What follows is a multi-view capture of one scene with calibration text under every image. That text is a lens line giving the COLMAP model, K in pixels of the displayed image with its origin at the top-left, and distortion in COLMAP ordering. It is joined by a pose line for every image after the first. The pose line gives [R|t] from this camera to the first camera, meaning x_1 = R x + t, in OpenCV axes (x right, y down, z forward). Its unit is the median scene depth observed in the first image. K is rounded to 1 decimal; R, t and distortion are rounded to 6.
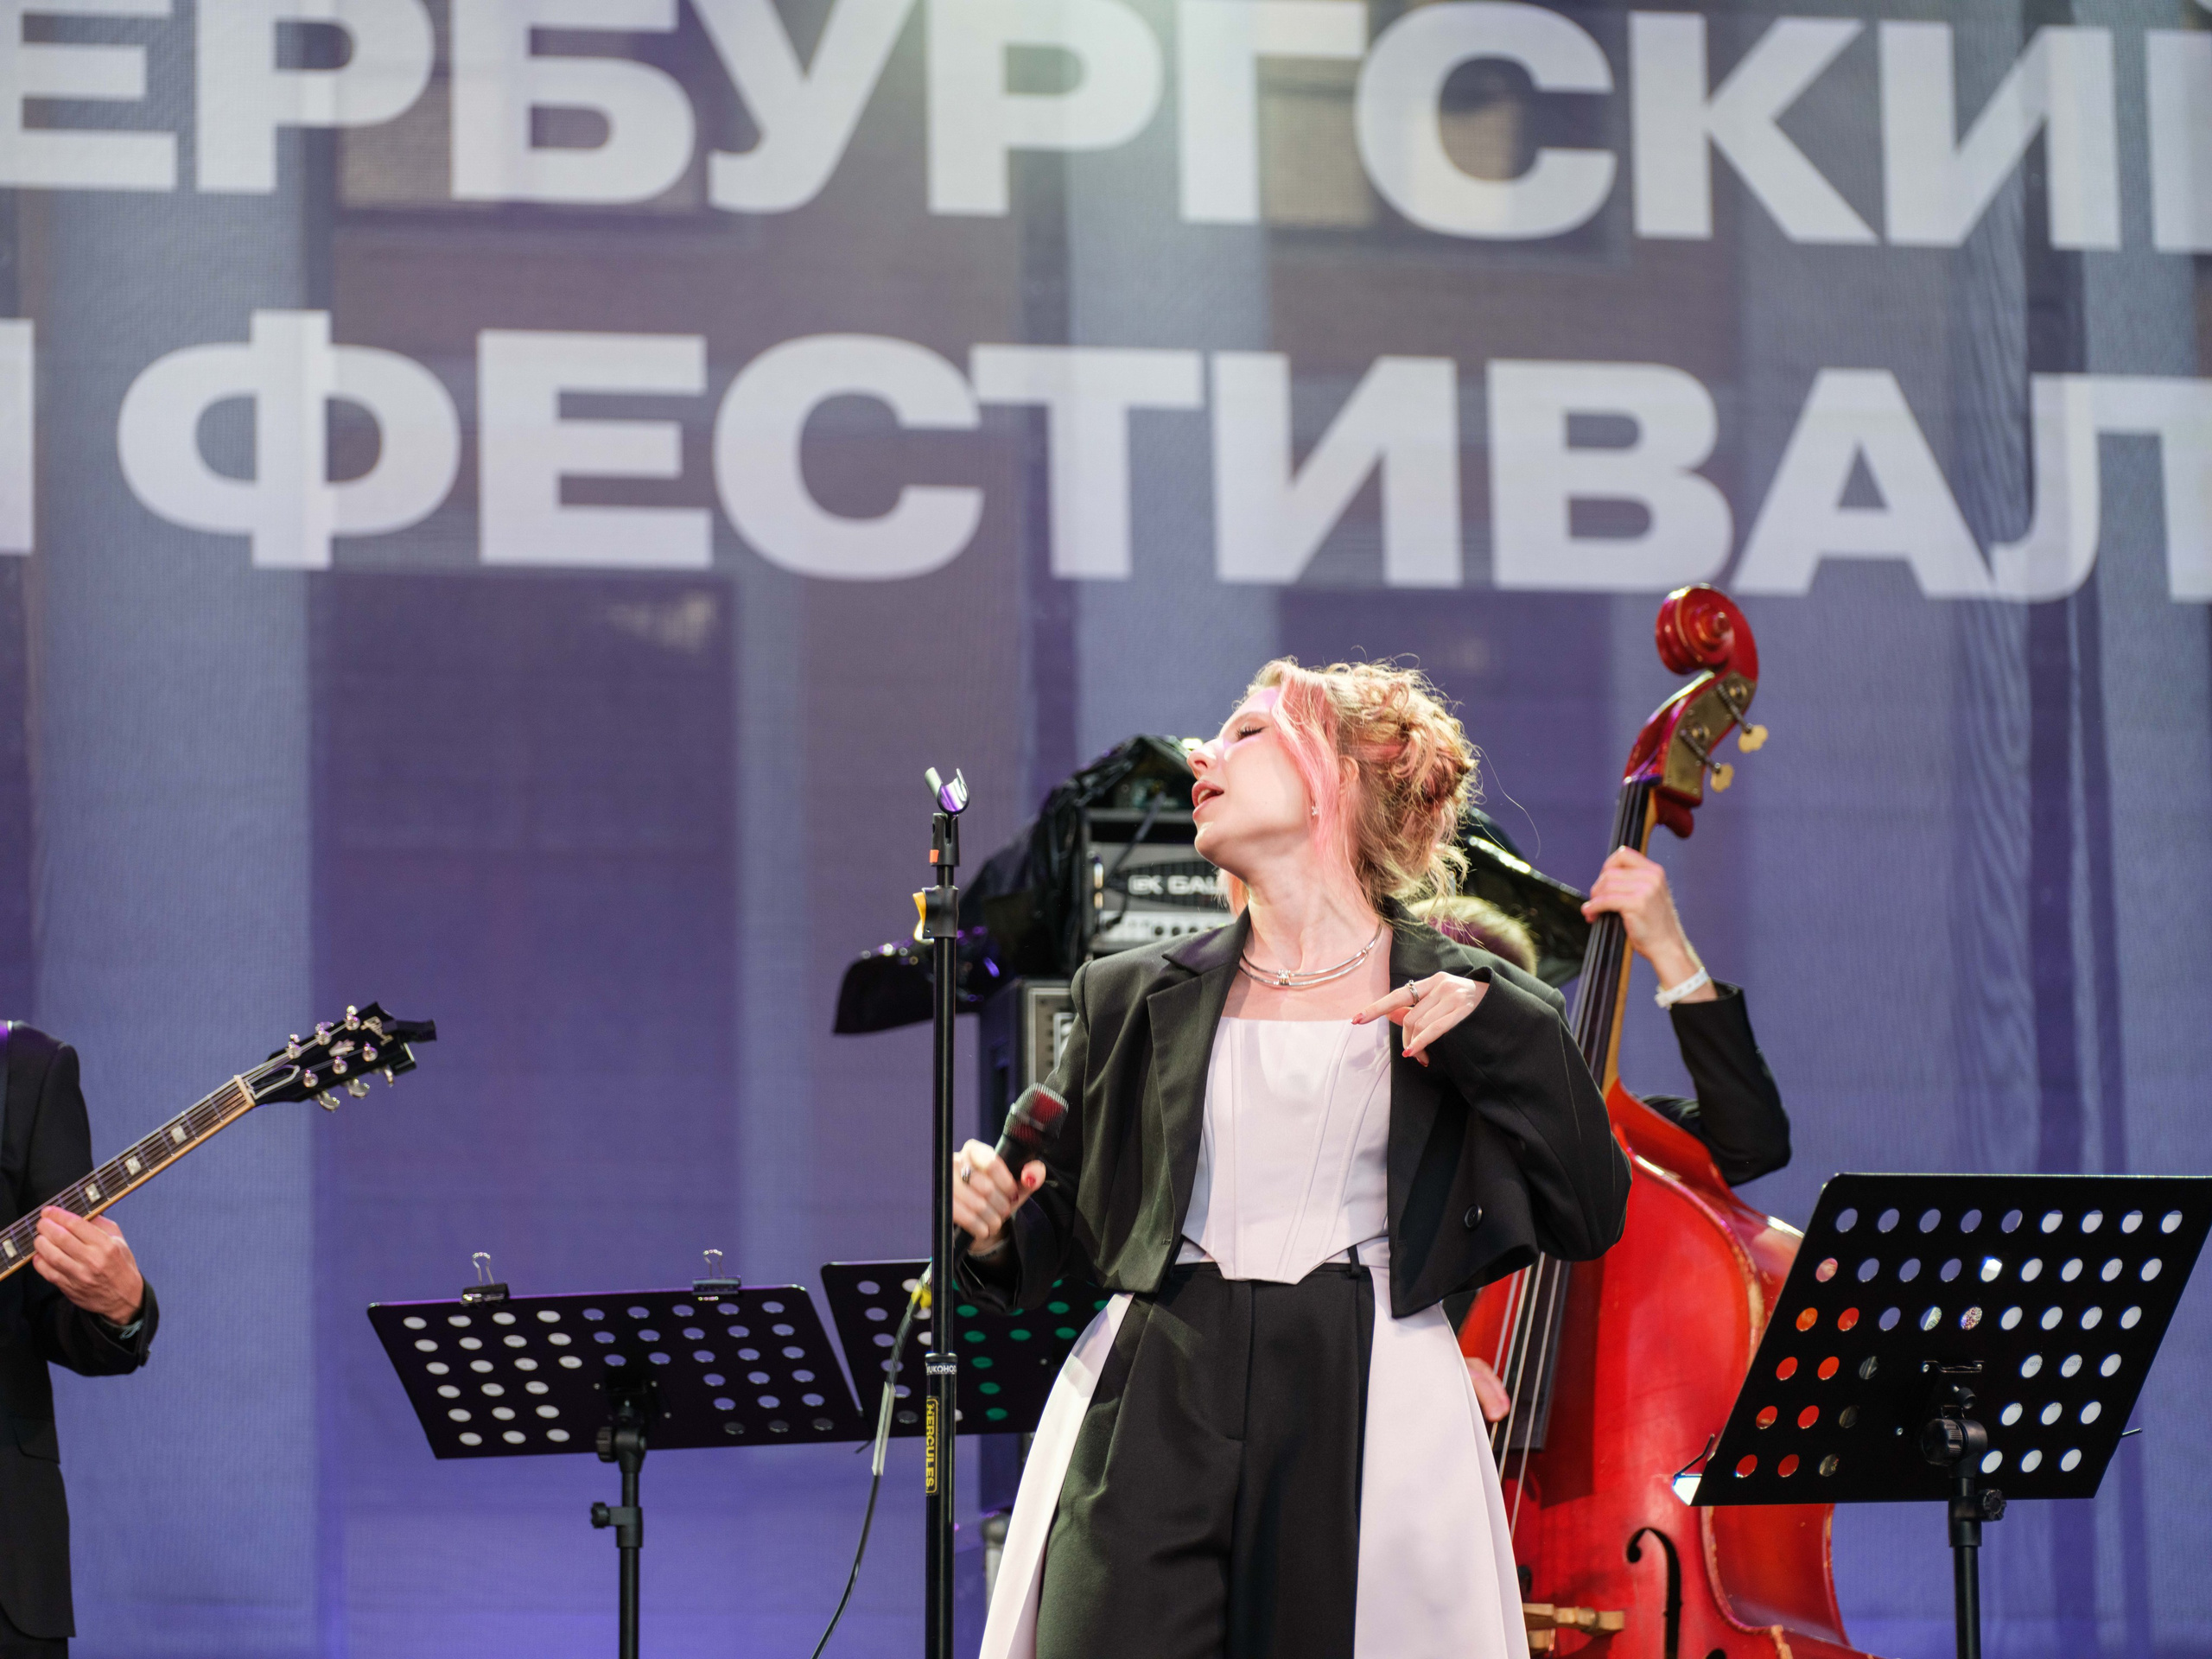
lens RADIAL K [[10206.4, 0, 1192.6], [0, 10206.4, 825.4], [0, 0, 1]] dist [-0.032078, -3.328843]
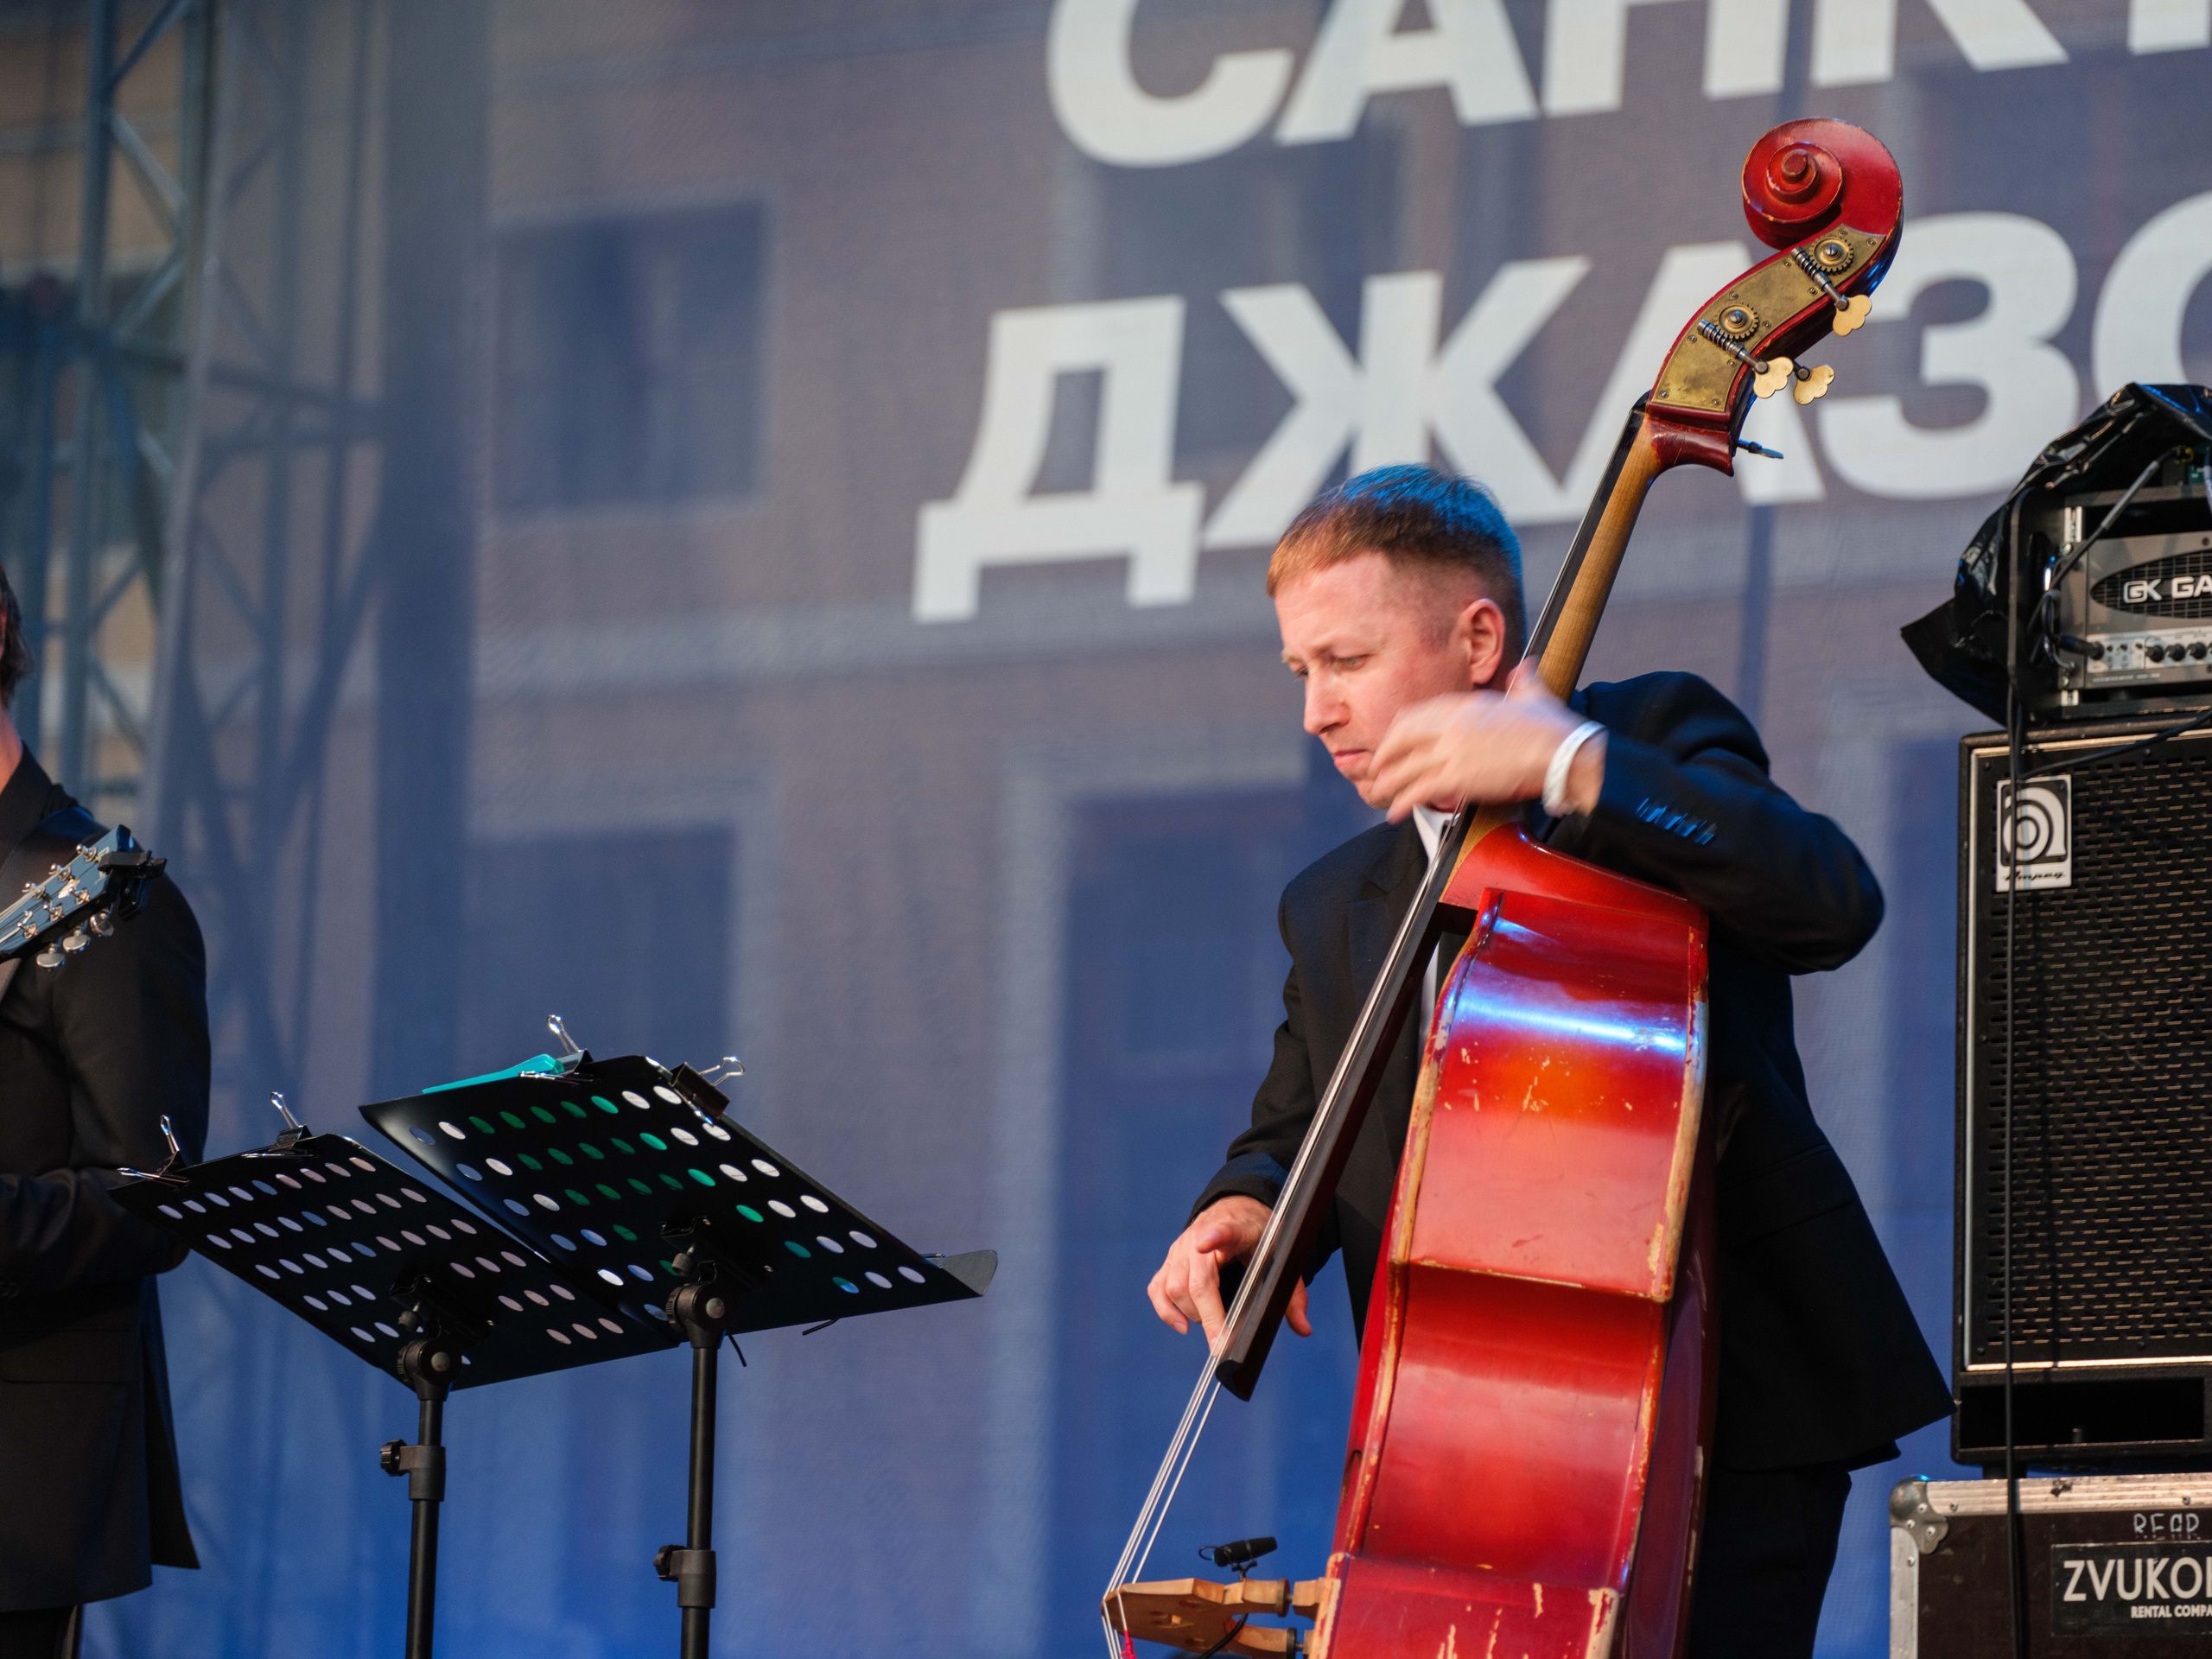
lens RADIAL K [[10047.4, 0, 1103.9], [0, 10047.4, 828.6], [0, 0, 1]] dist [-0.487097, 14.601608]
pose [[0.663575, -0.068892, -0.744931, 0.361248], [0.047589, 0.997621, -0.049870, 0.041613], [0.746594, -0.002358, 0.665275, 0.373877]]
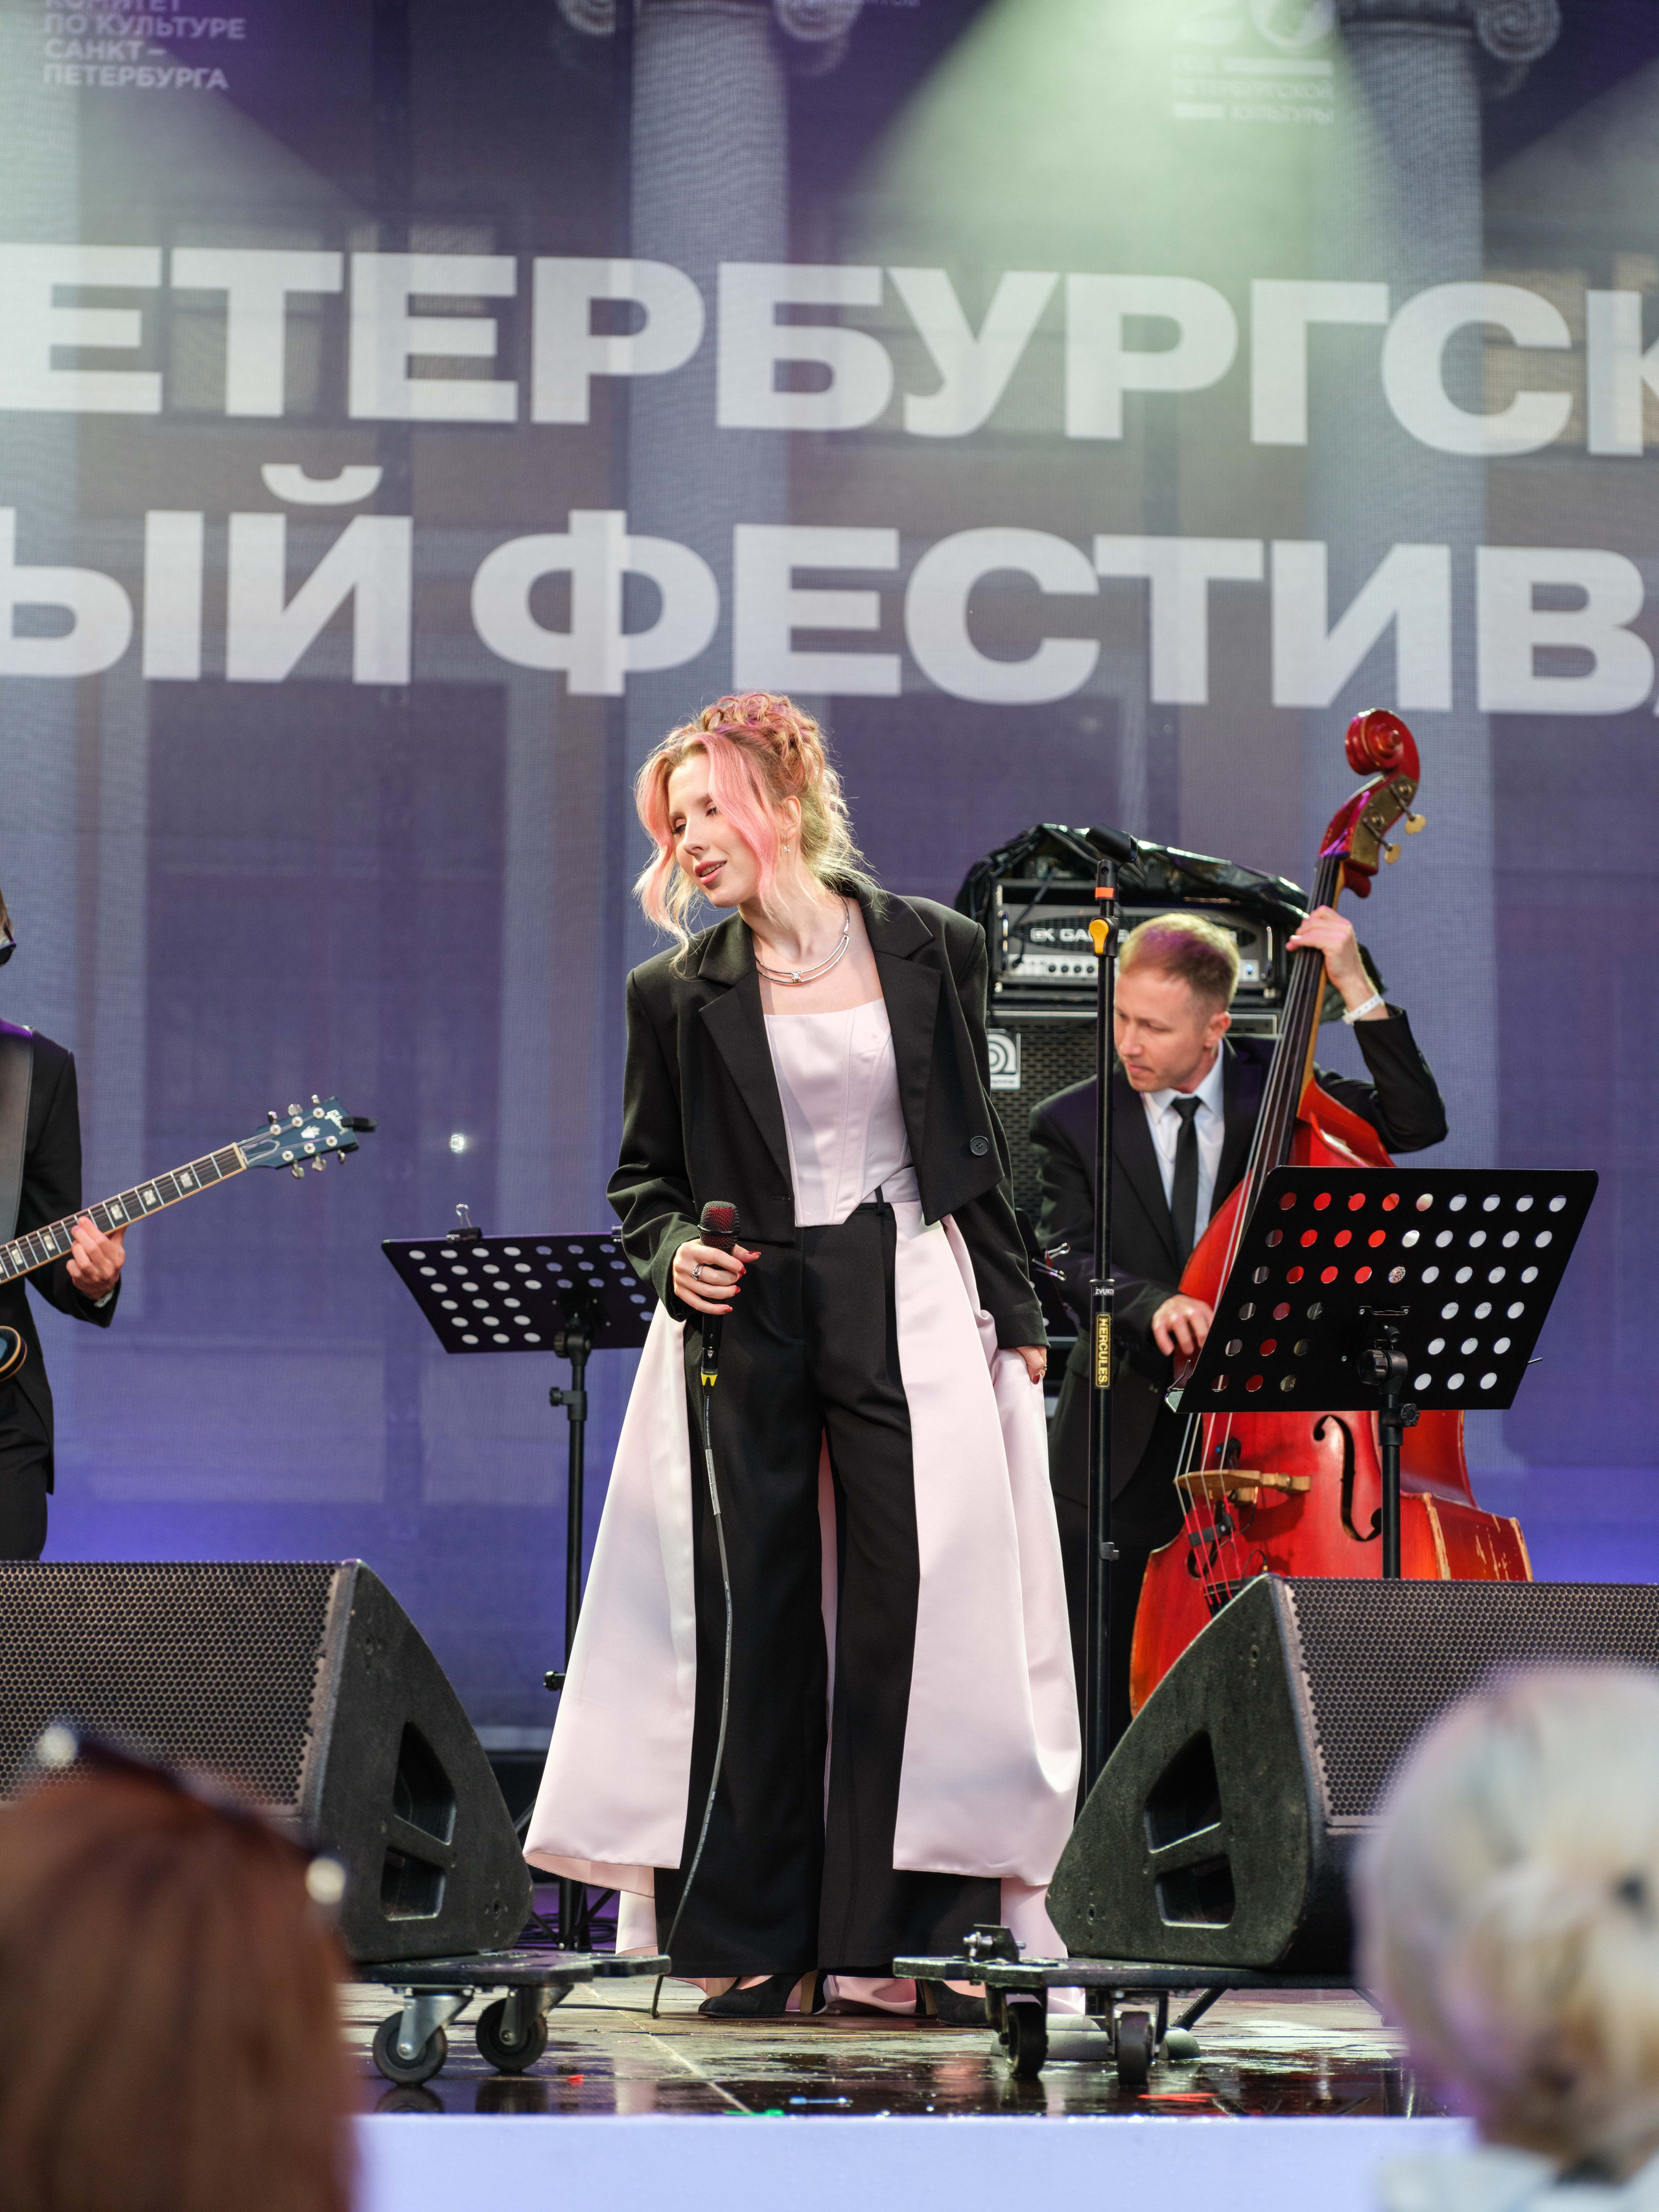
lens RADIAL K [[7206.2, 0, 826.6], [0, 7206.2, 1114.5], [0, 0, 1]] dist [-0.004329, -0.670730]
pose [[0.993093, 0.009537, -0.116943, 0.061653], [-0.005509, 0.999382, 0.034723, -0.002671], [0.117202, -0.033839, 0.992531, 0.031804]]
